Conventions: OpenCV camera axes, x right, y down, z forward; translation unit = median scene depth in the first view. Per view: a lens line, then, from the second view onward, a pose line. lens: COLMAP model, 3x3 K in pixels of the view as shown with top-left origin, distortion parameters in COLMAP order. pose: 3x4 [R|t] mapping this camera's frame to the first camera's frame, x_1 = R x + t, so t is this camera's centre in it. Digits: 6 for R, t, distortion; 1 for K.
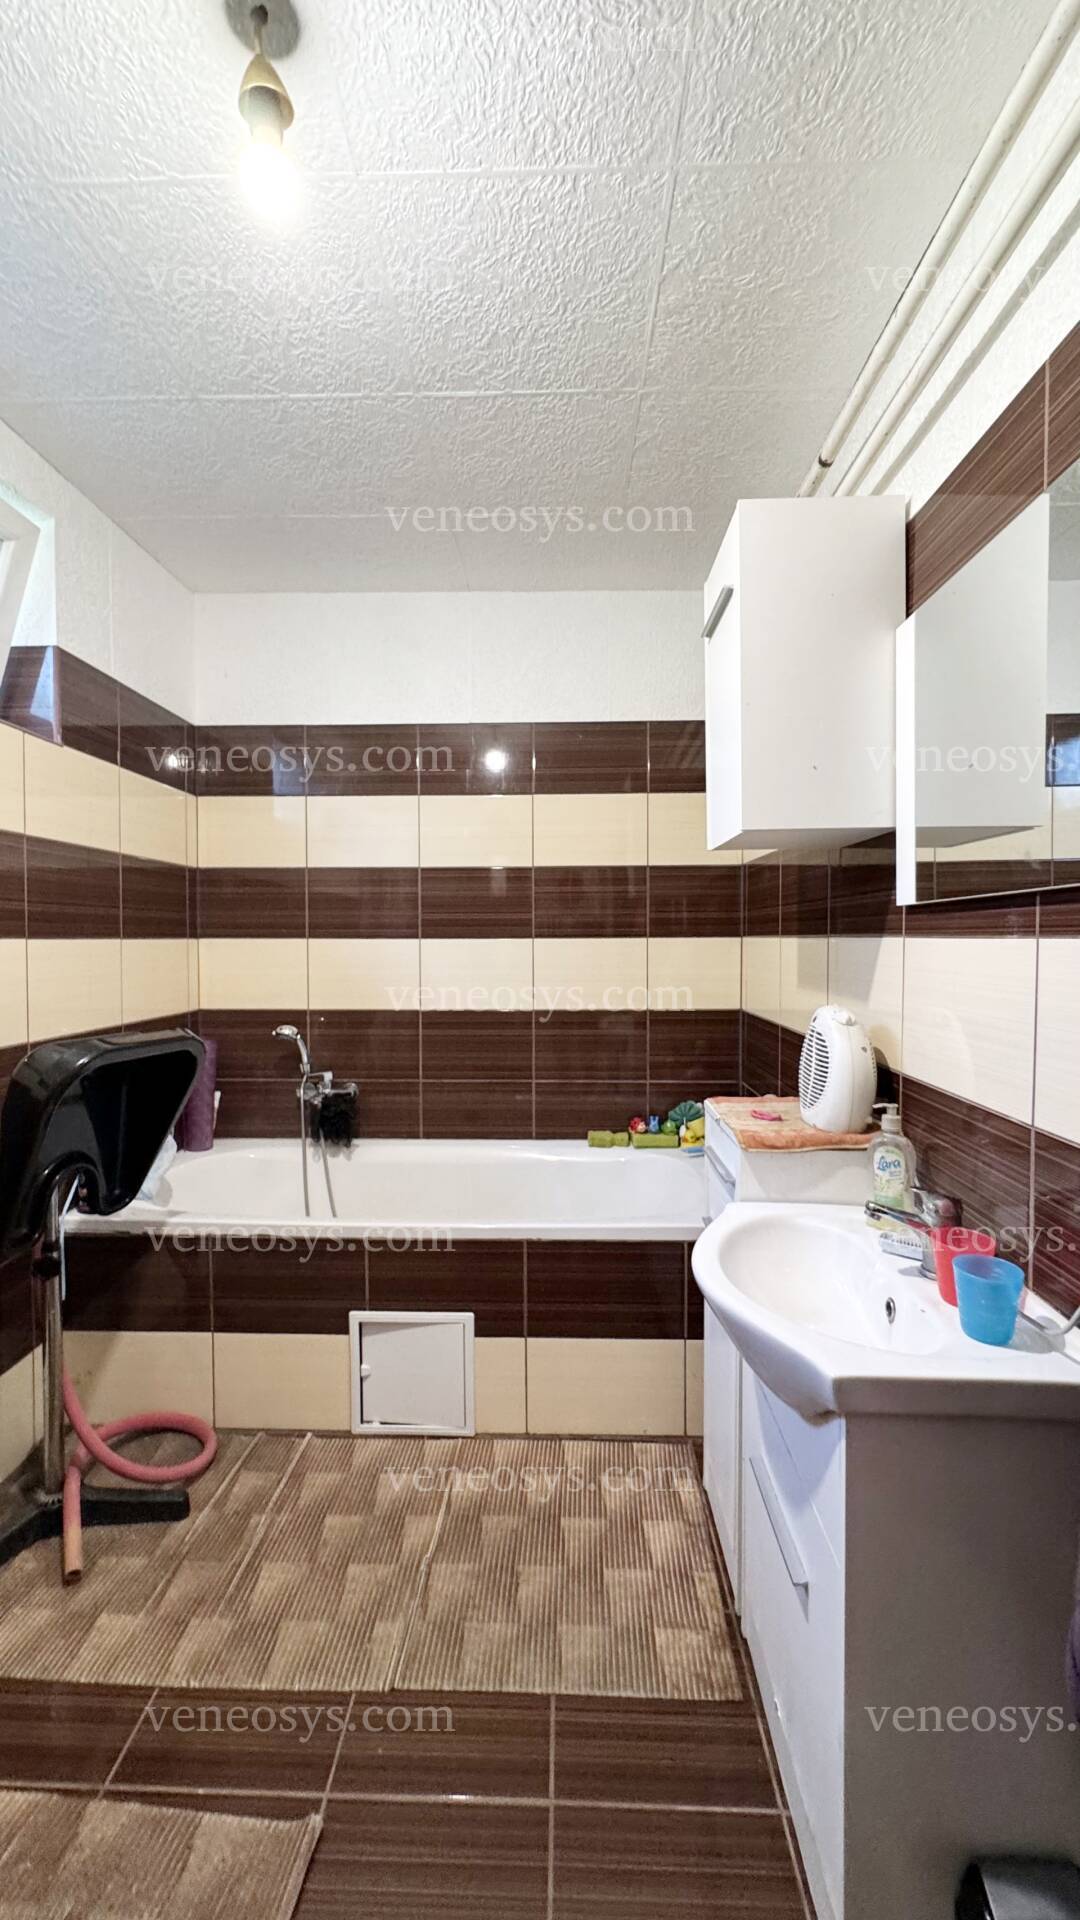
lens RADIAL K [[770.5, 0, 539.2], [0, 770.5, 957.1], [0, 0, 1]] dist [-0.003410, -0.000631]
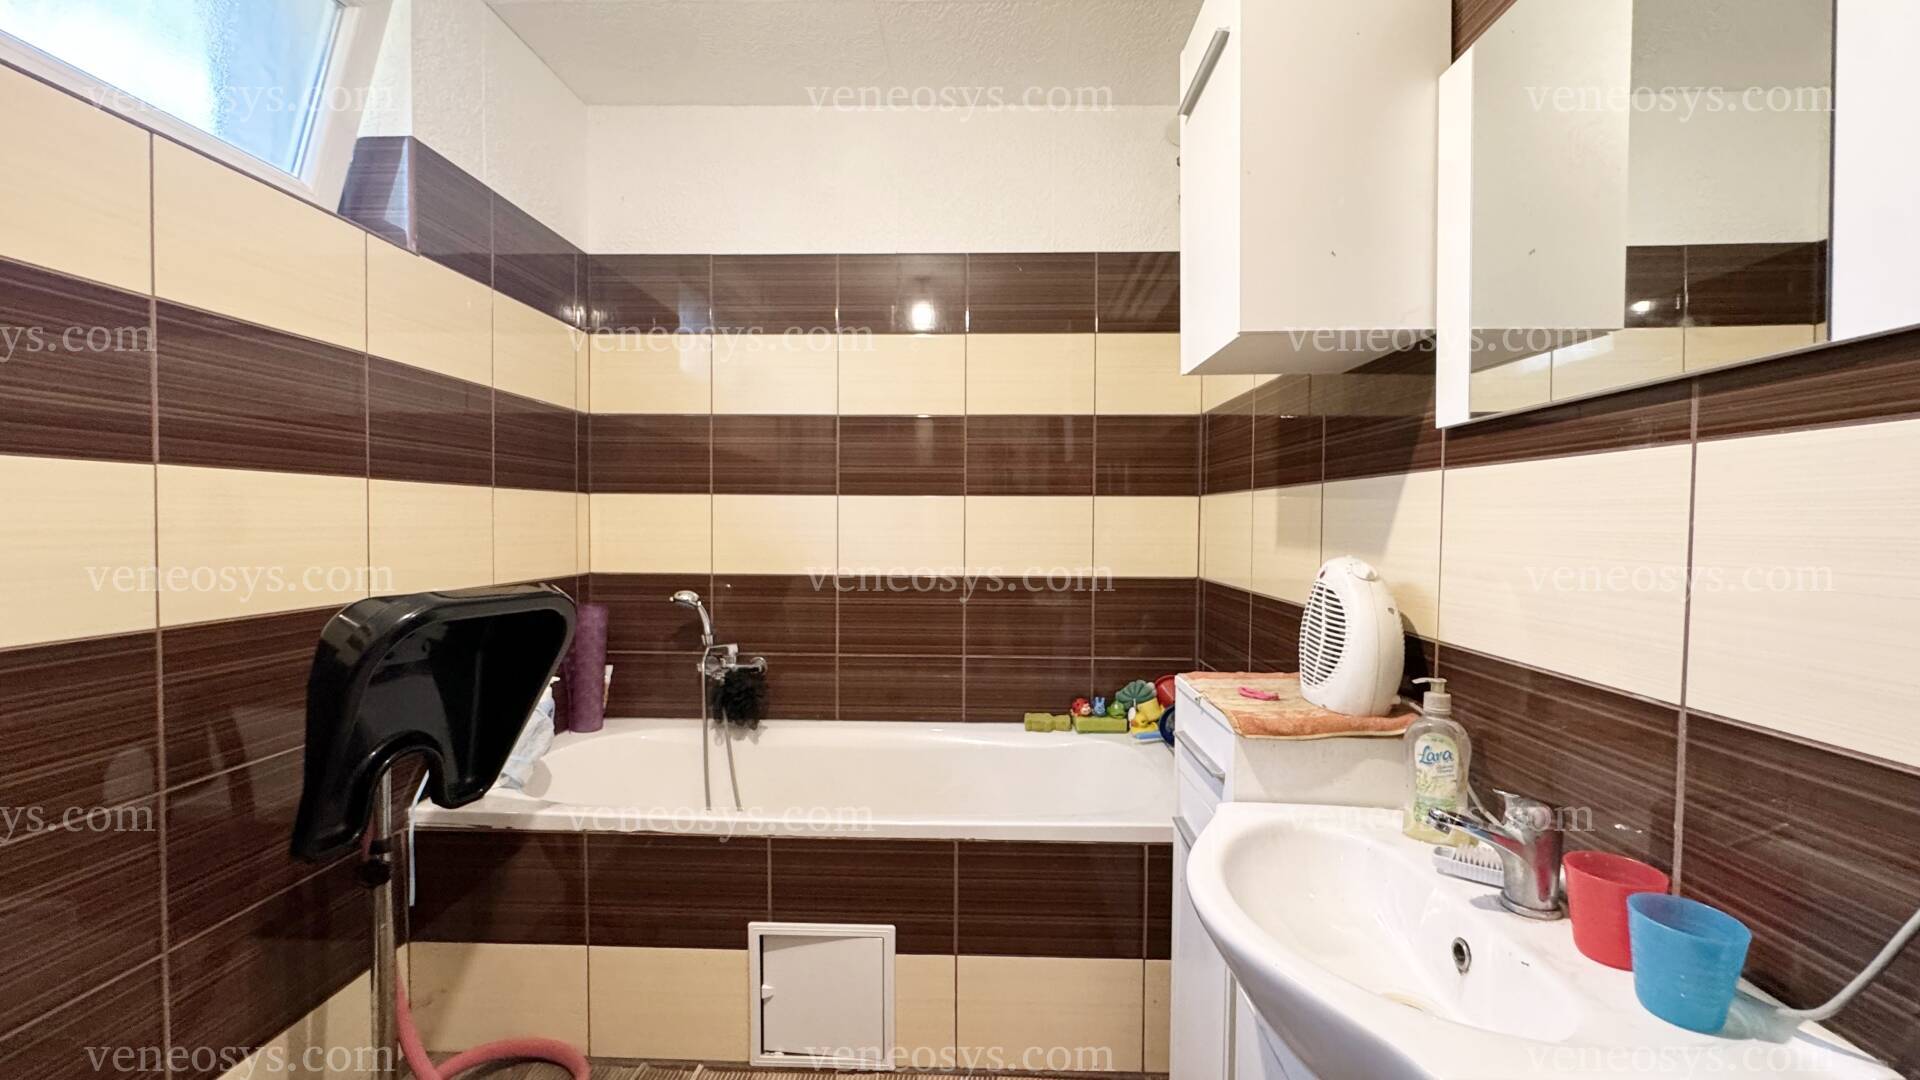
lens RADIAL K [[770.5, 0, 960.1], [0, 770.5, 538.4], [0, 0, 1]] dist [-0.003410, -0.000631]
pose [[0.999964, 0.008503, -0.000715, -0.015862], [-0.008506, 0.999958, -0.003370, 0.037082], [0.000687, 0.003376, 0.999994, 0.148035]]
